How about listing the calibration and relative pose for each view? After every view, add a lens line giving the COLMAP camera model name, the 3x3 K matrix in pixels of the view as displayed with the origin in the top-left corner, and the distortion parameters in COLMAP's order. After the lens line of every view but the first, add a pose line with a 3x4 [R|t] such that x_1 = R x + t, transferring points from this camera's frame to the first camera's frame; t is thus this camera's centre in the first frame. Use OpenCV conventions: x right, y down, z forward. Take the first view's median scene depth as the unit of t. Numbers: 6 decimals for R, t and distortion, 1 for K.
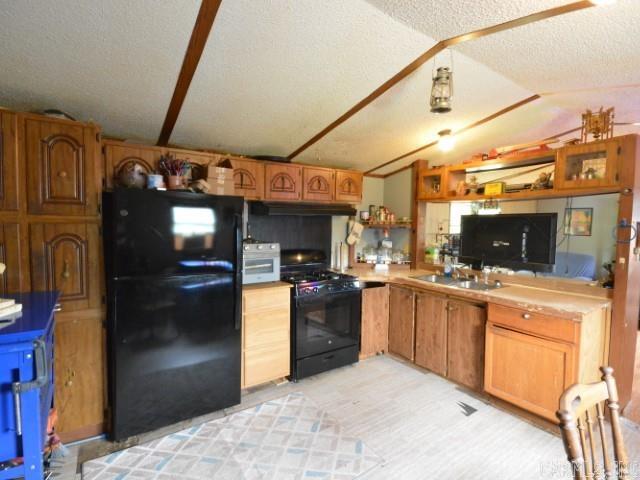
lens RADIAL K [[315.7, 0, 318.4], [0, 315.7, 240.1], [0, 0, 1]] dist [0.003120, -0.007137]
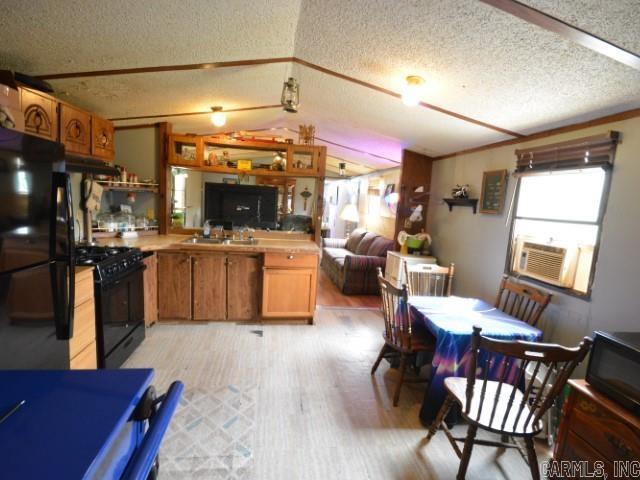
lens RADIAL K [[315.7, 0, 318.4], [0, 315.7, 240.1], [0, 0, 1]] dist [0.003120, -0.007137]
pose [[0.434728, -0.101101, 0.894869, -0.475464], [-0.013534, 0.992833, 0.118744, -0.017993], [-0.900460, -0.063732, 0.430244, 0.170901]]
